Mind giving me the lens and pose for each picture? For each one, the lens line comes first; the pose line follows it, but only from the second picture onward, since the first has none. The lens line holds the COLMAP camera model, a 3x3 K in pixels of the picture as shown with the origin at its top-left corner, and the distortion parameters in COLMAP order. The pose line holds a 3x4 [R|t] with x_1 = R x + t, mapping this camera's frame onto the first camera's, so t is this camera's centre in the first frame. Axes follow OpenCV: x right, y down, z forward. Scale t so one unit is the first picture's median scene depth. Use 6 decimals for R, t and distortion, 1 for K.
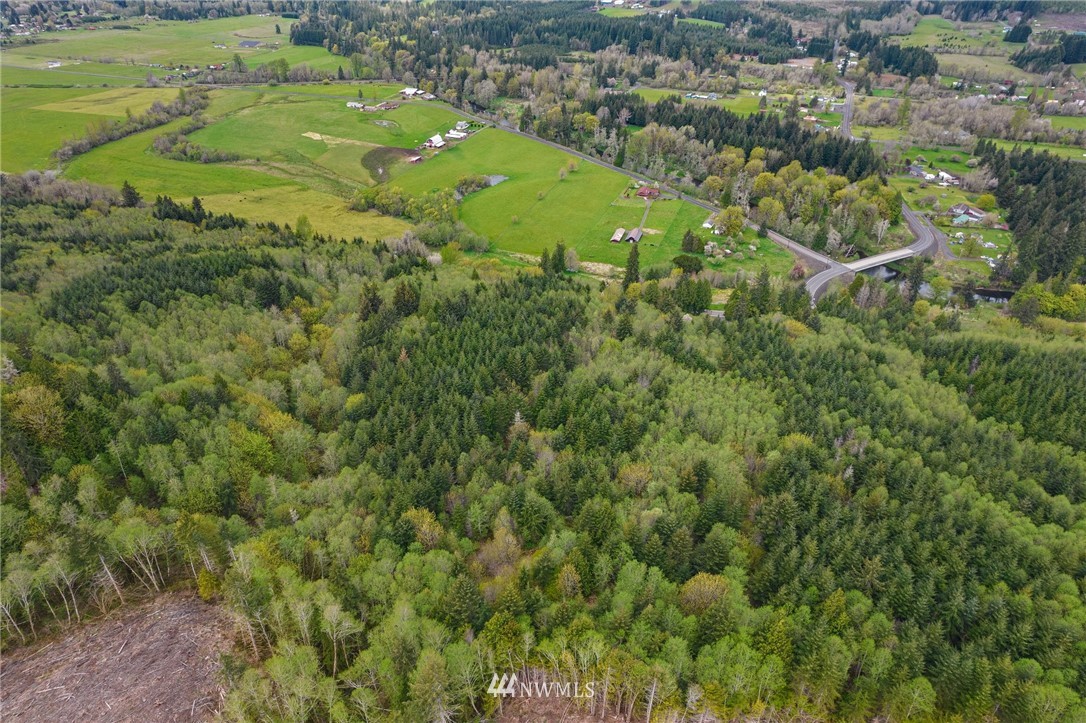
lens RADIAL K [[704.2, 0, 543.0], [0, 704.2, 361.5], [0, 0, 1]] dist [-0.000839, -0.000377]
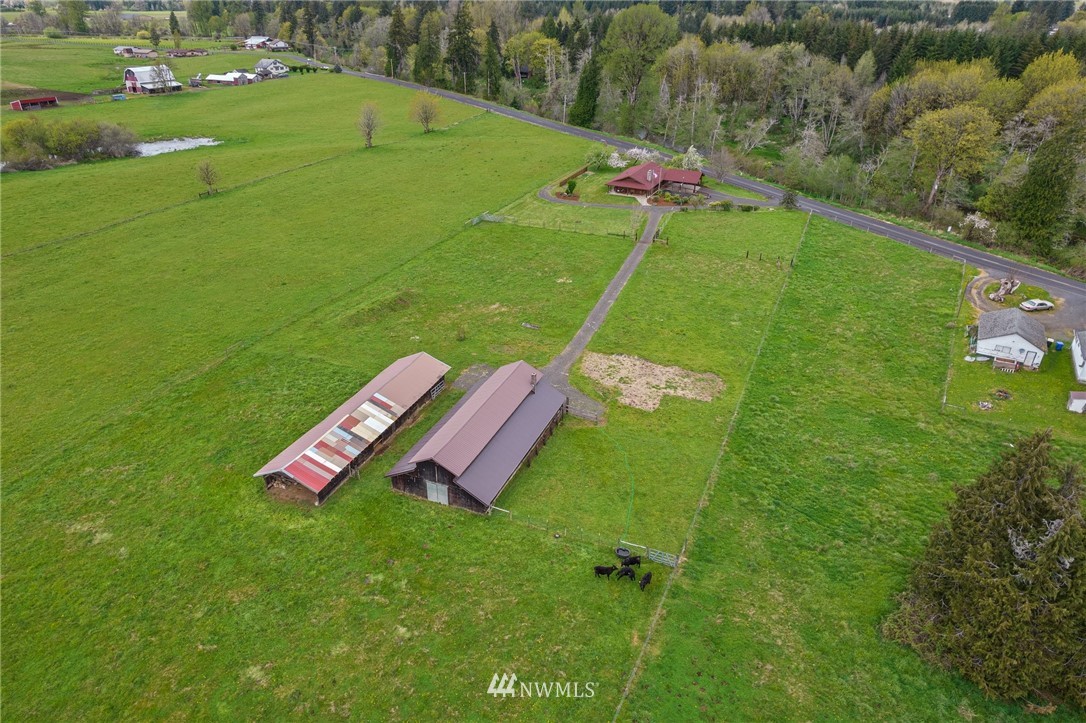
lens RADIAL K [[704.2, 0, 543.0], [0, 704.2, 361.5], [0, 0, 1]] dist [-0.000839, -0.000377]
pose [[0.997696, 0.038605, -0.055785, 0.127215], [-0.042914, 0.996011, -0.078231, -0.158523], [0.052542, 0.080445, 0.995373, 0.767603]]
